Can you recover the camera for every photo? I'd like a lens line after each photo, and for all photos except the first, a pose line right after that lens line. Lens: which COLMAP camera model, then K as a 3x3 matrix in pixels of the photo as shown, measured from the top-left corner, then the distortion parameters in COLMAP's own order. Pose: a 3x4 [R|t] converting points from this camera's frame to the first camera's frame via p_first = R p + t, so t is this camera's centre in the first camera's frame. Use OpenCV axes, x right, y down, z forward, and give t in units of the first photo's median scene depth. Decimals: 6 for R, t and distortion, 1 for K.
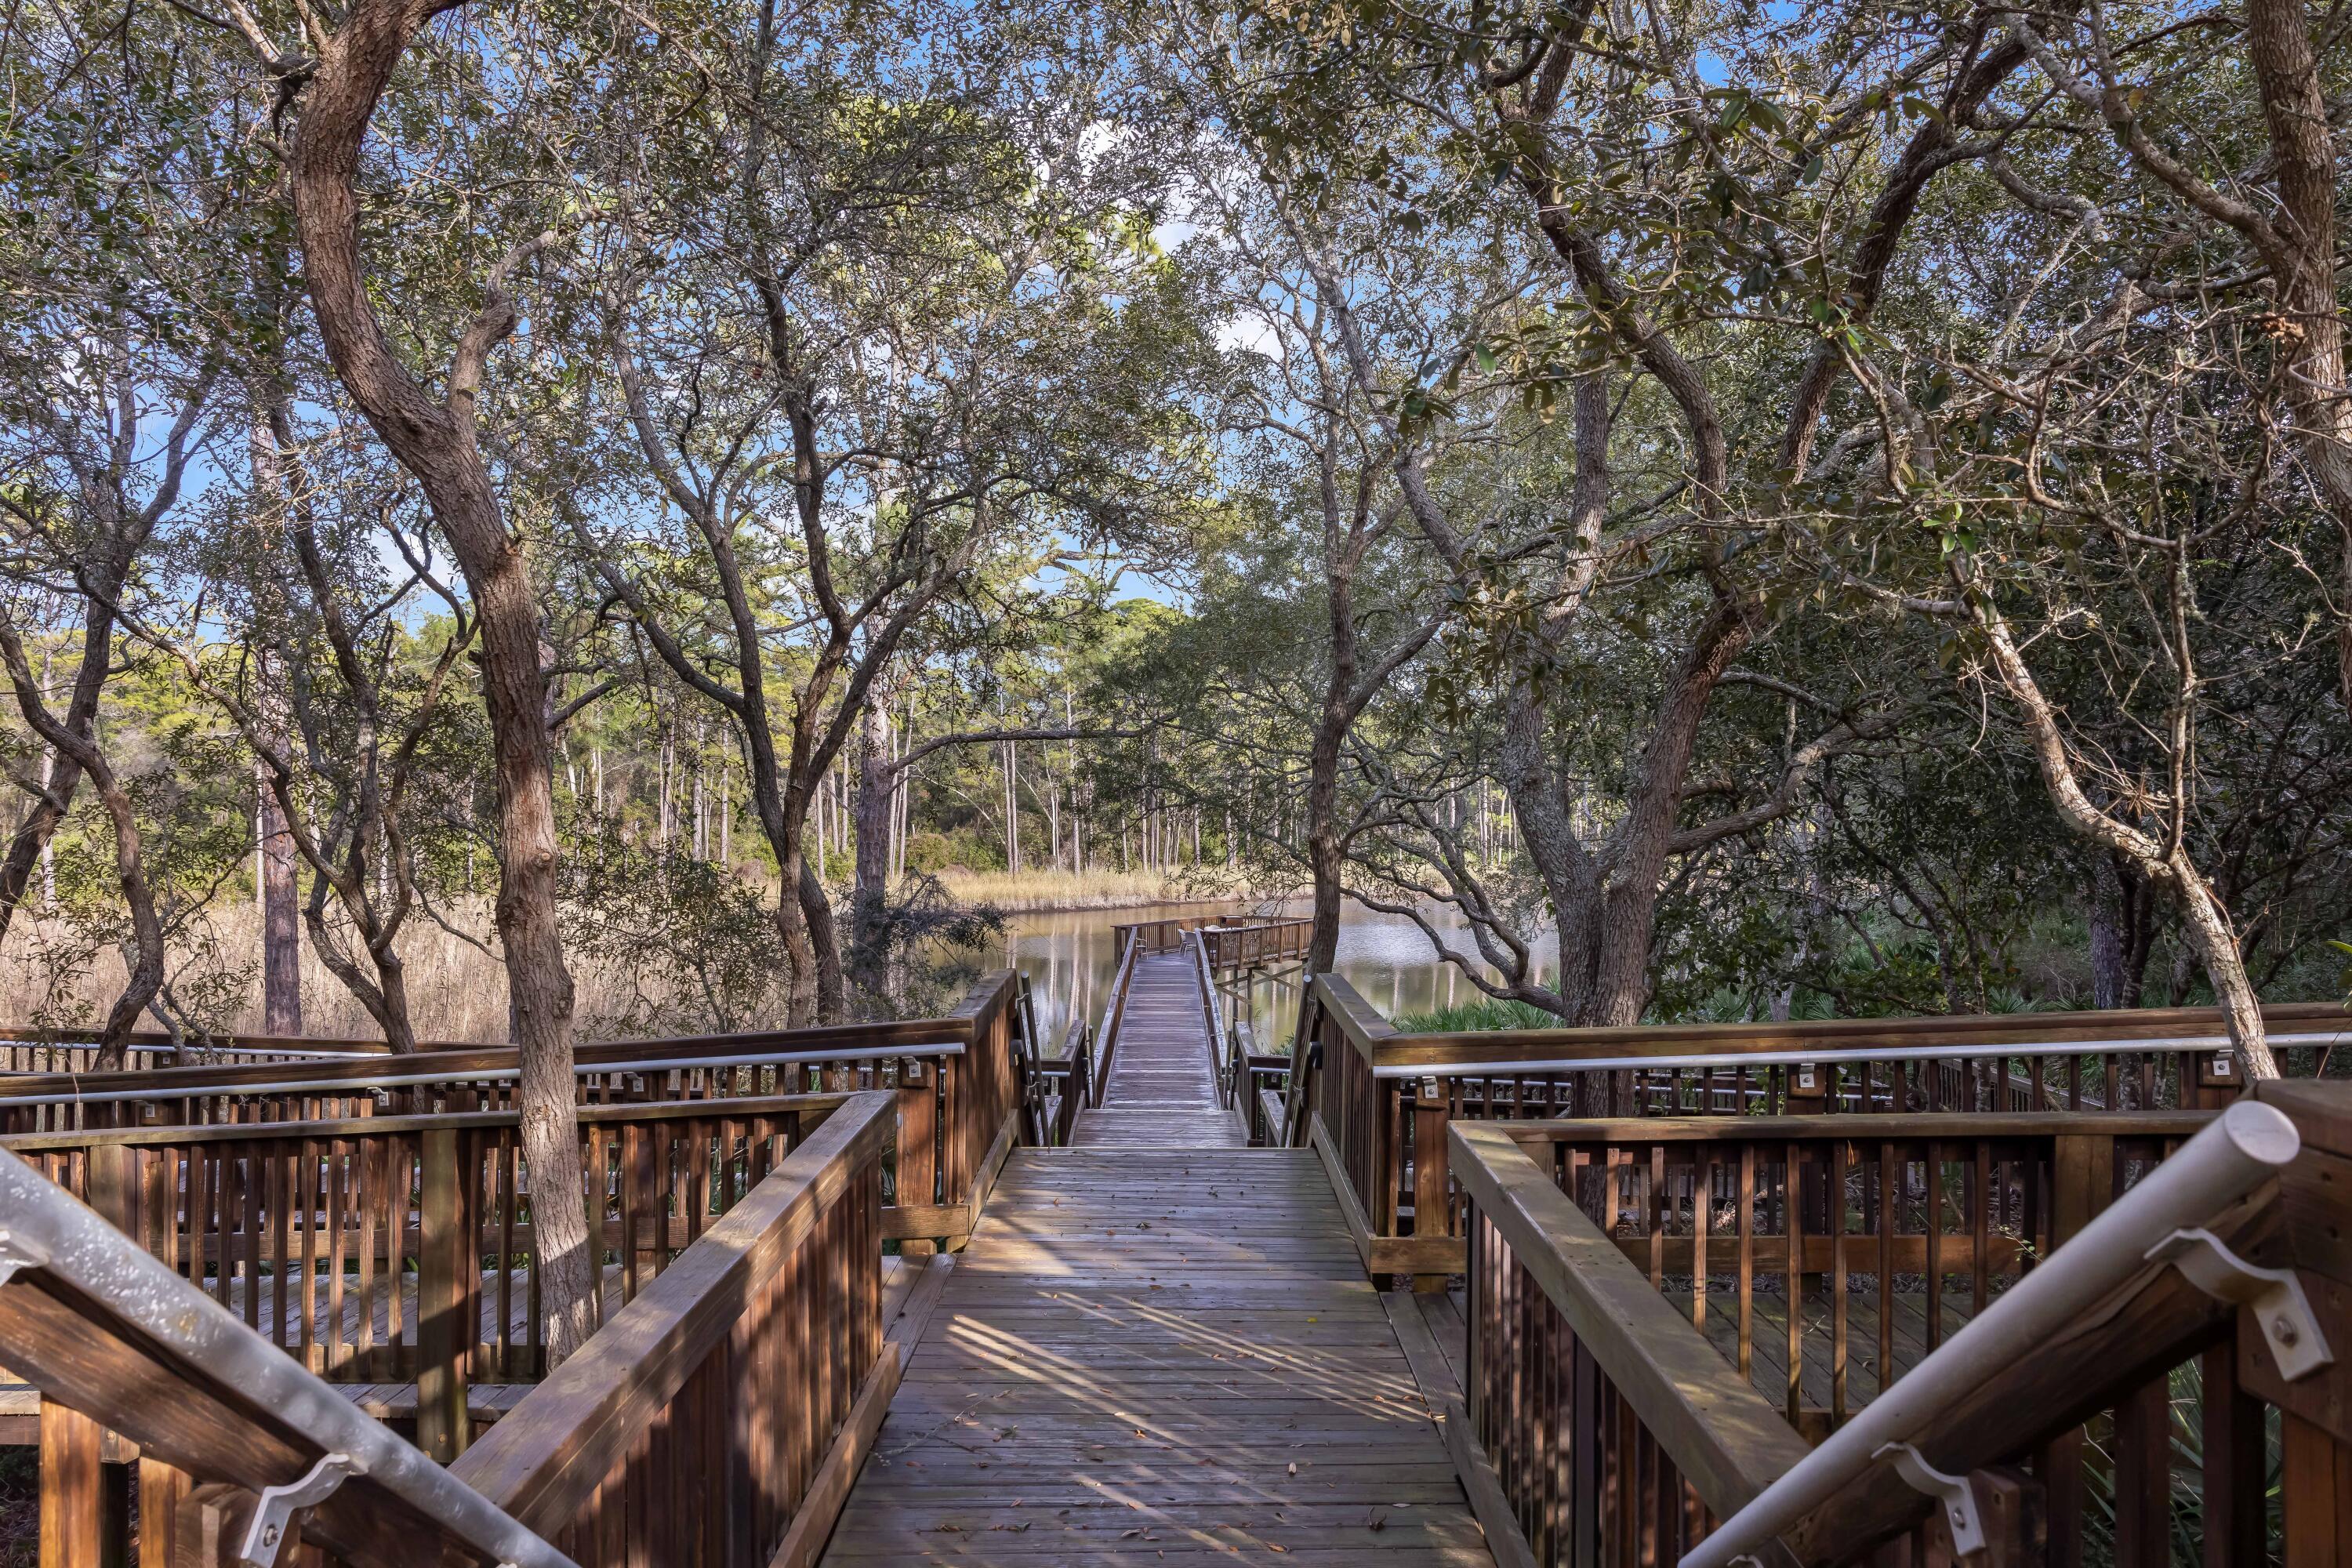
lens RADIAL K [[1605.5, 0, 1177.0], [0, 1605.5, 766.7], [0, 0, 1]] dist [-0.000074, 0.002949]
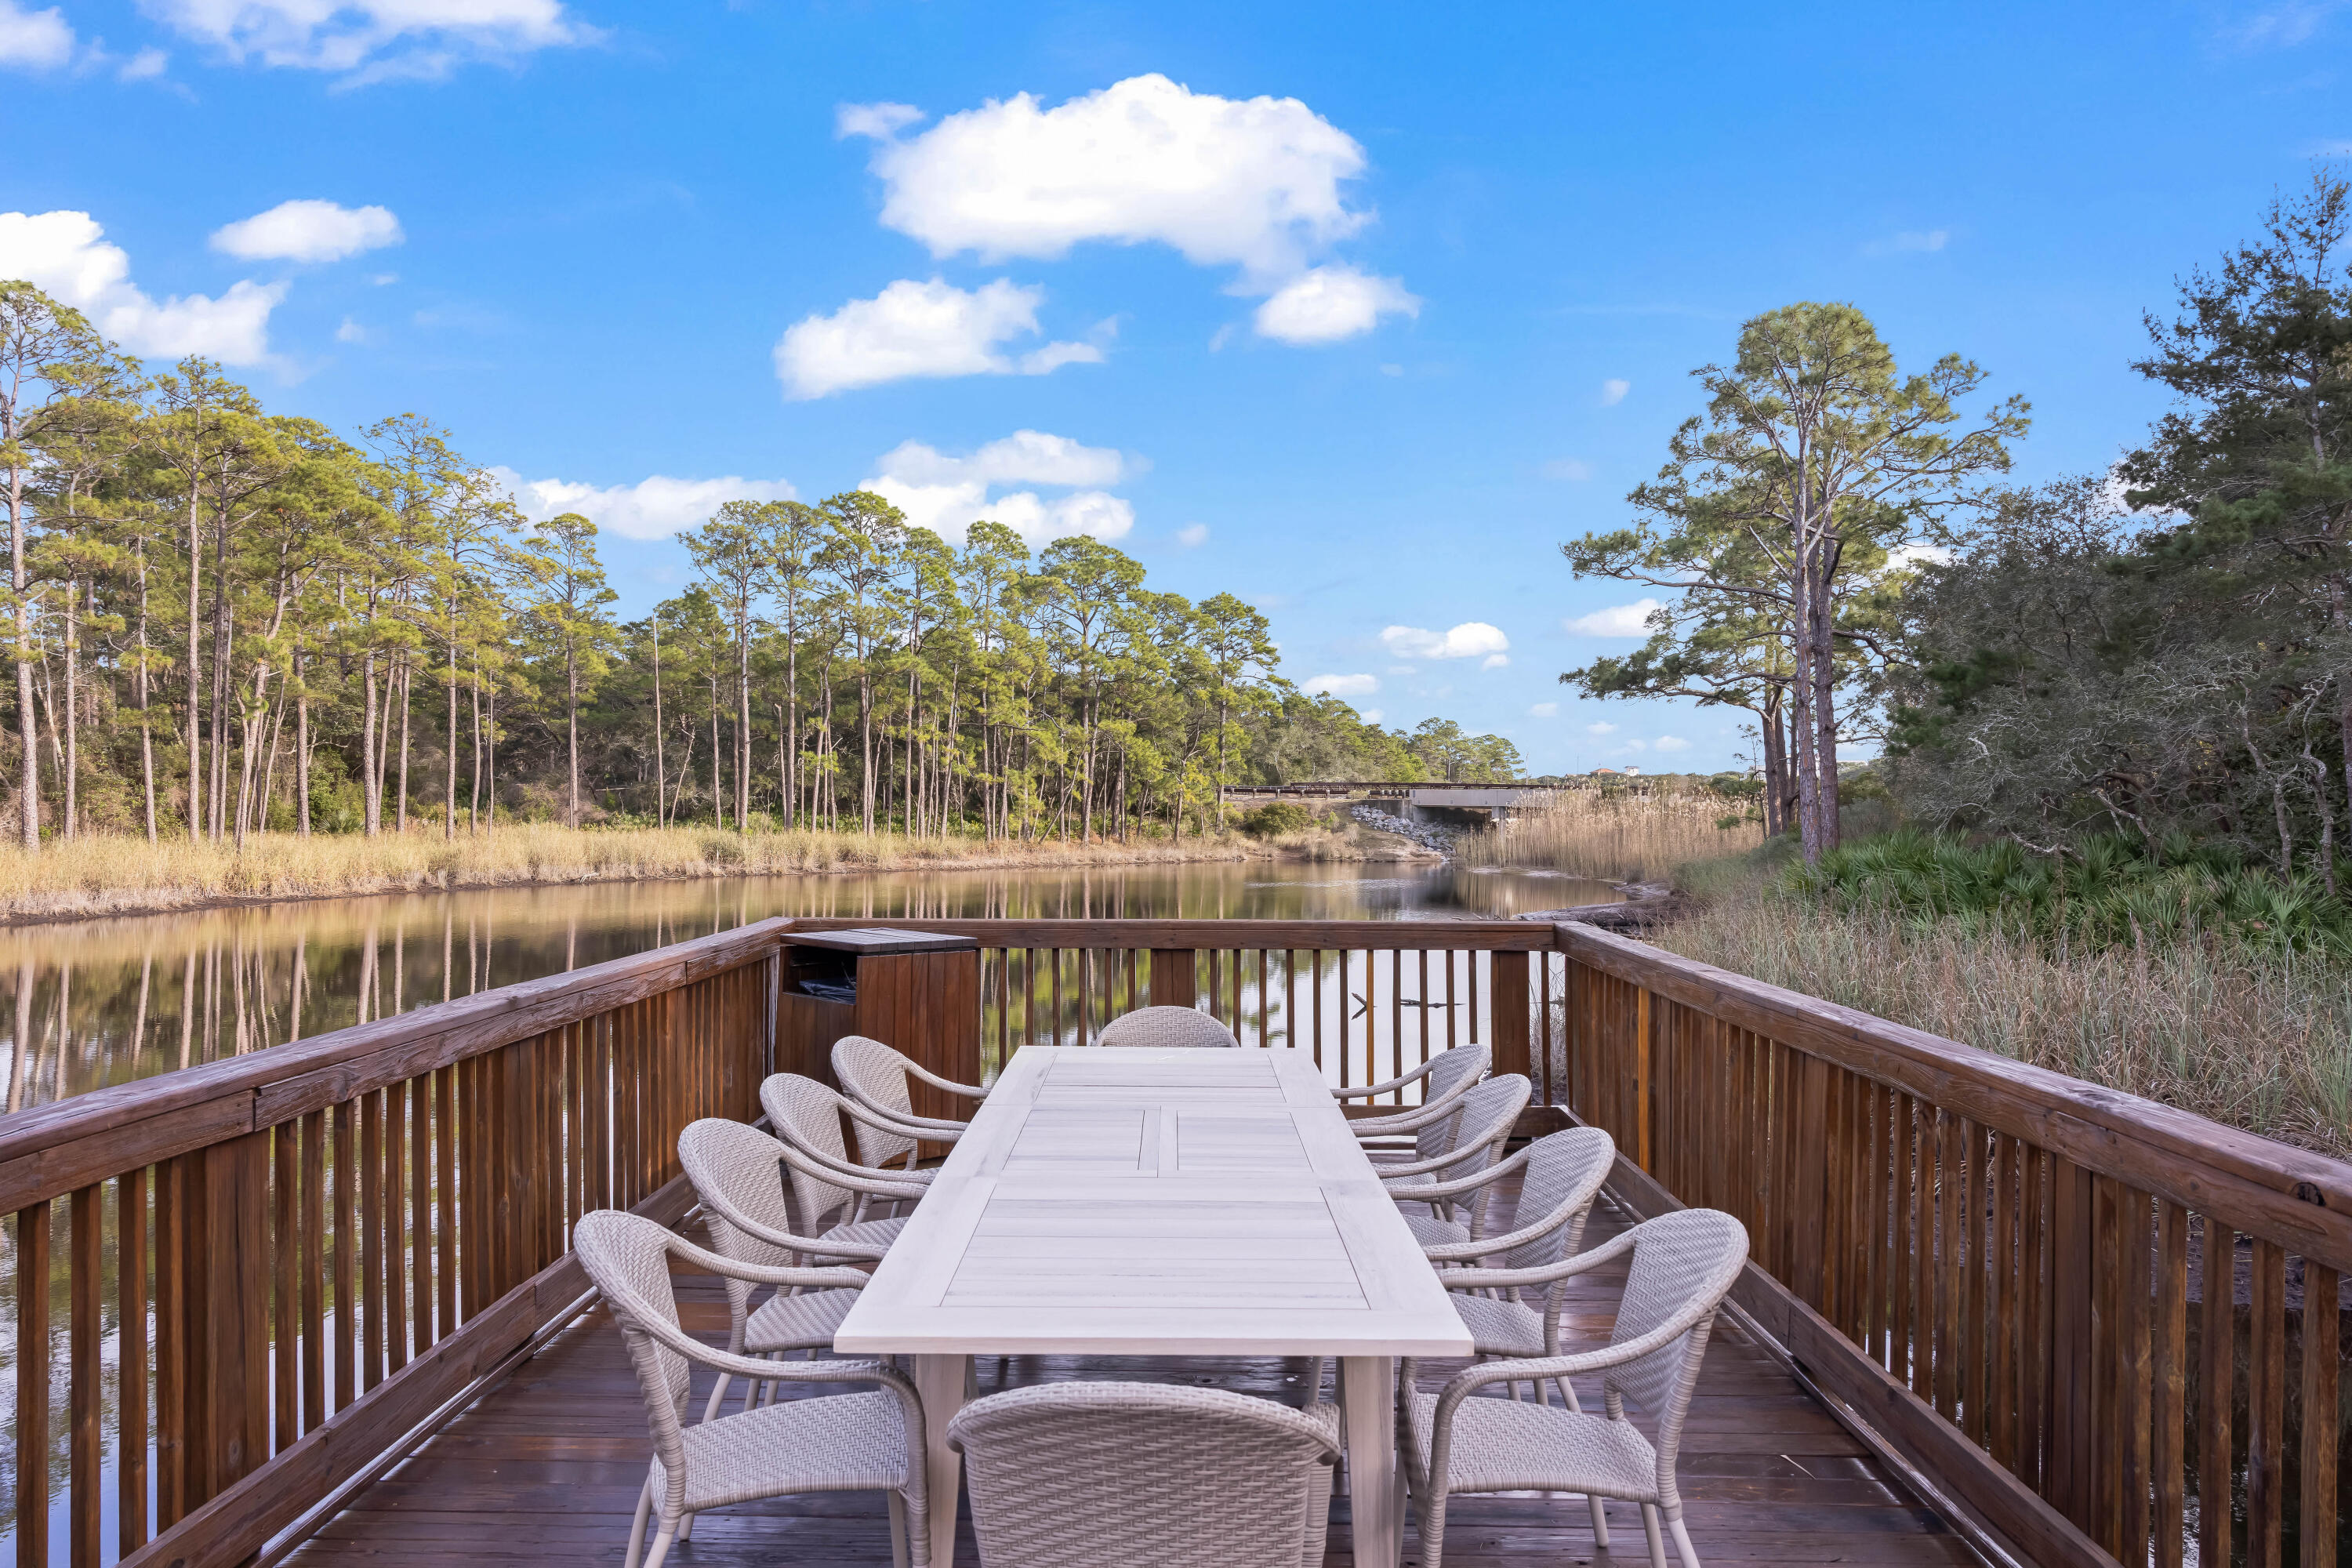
lens RADIAL K [[1605.5, 0, 1177.0], [0, 1605.5, 766.7], [0, 0, 1]] dist [-0.000074, 0.002949]
pose [[0.865558, 0.016645, 0.500532, -0.005004], [-0.020639, 0.999784, 0.002444, 0.031978], [-0.500383, -0.012446, 0.865715, 0.376071]]
